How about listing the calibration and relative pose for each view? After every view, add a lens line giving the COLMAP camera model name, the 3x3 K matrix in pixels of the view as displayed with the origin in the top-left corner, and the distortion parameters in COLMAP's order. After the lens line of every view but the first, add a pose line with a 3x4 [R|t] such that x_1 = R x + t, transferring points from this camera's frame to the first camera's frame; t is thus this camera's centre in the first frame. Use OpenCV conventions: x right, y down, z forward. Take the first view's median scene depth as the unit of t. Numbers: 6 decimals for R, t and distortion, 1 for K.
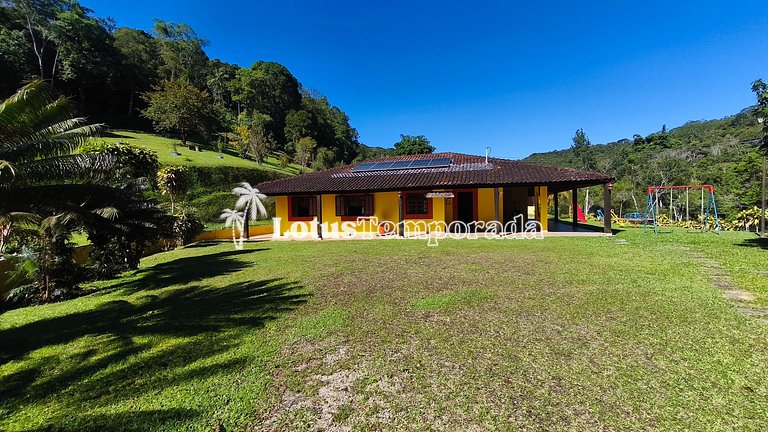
lens RADIAL K [[319.8, 0, 382.7], [0, 319.8, 215.0], [0, 0, 1]] dist [0.002803, -0.001462]
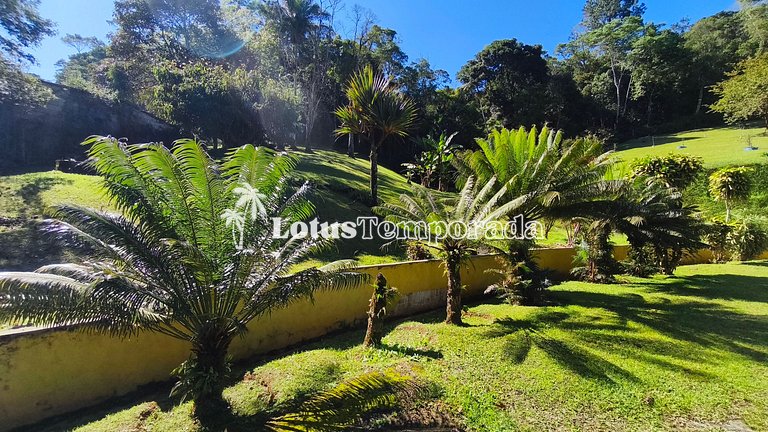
lens RADIAL K [[319.8, 0, 383.6], [0, 319.8, 212.8], [0, 0, 1]] dist [0.002803, -0.001462]
pose [[0.122577, 0.027083, -0.992089, 0.160165], [-0.043230, 0.998825, 0.021926, -0.015104], [0.991517, 0.040200, 0.123604, -0.064295]]
